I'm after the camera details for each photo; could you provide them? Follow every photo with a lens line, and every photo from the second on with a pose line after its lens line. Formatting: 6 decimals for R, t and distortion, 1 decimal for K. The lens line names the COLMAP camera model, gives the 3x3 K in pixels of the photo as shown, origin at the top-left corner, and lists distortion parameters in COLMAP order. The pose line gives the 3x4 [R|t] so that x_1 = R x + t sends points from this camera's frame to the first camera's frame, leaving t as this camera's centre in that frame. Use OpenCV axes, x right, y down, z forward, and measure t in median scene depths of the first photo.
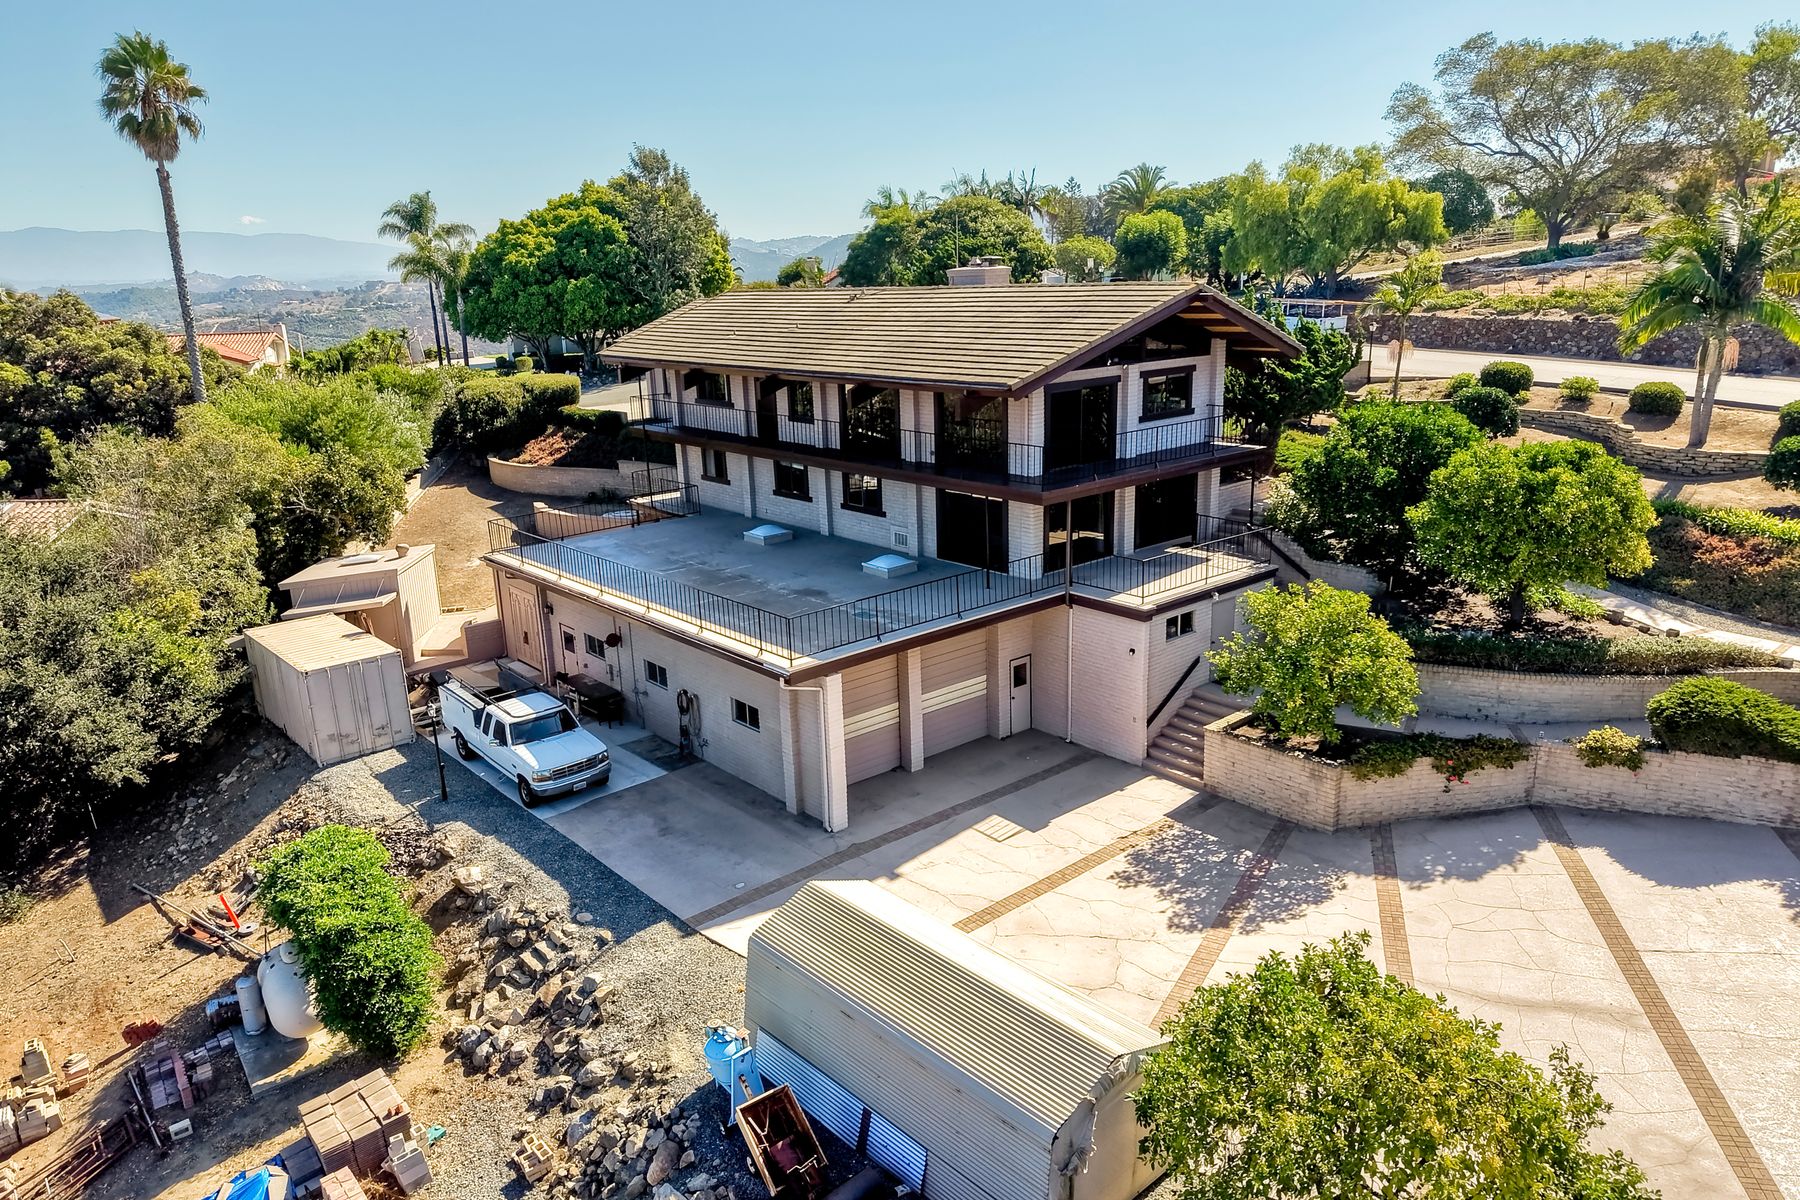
lens RADIAL K [[1214.4, 0, 909.5], [0, 1214.4, 594.3], [0, 0, 1]] dist [0.007122, -0.000490]
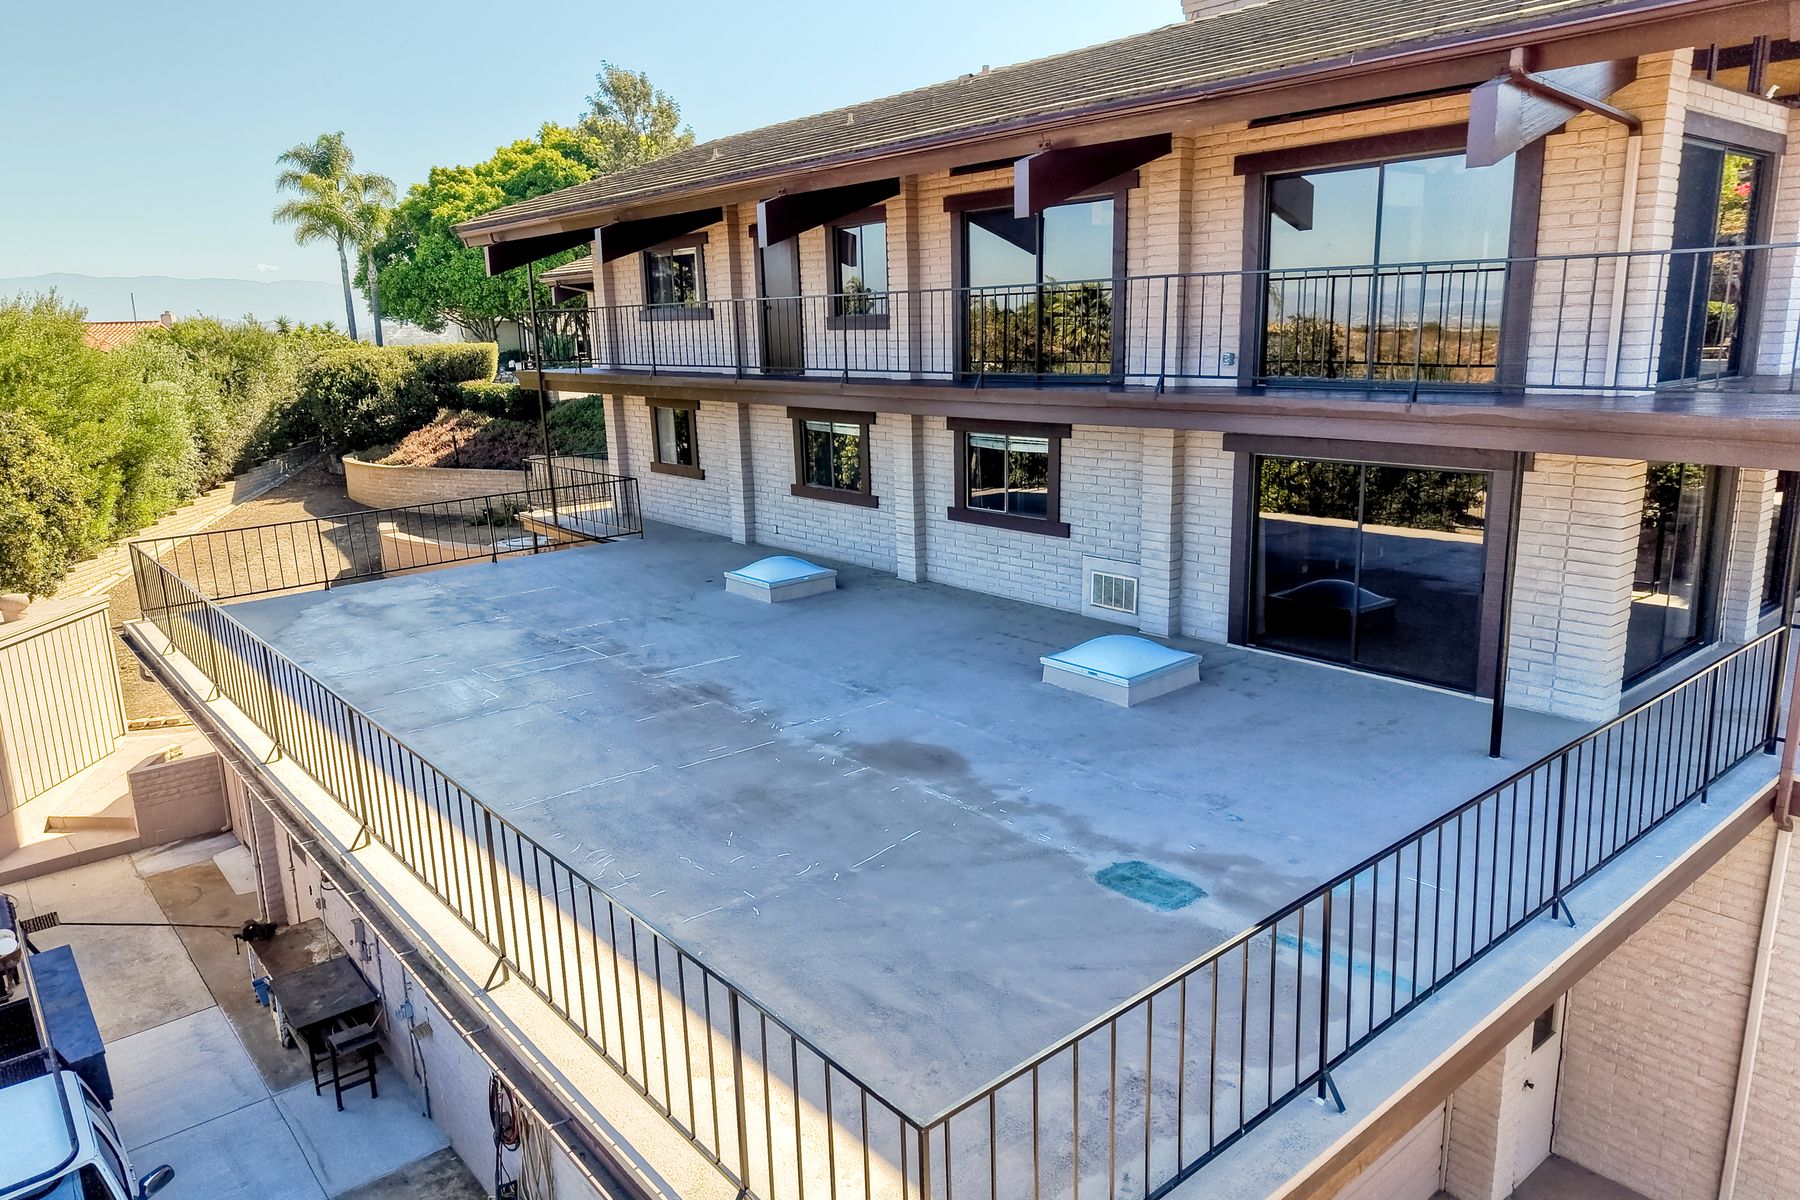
lens RADIAL K [[1214.4, 0, 893.3], [0, 1214.4, 595.0], [0, 0, 1]] dist [0.007122, -0.000490]
pose [[0.999783, 0.005185, -0.020186, -0.059341], [-0.005950, 0.999259, -0.038035, -0.023785], [0.019973, 0.038147, 0.999072, 0.500349]]
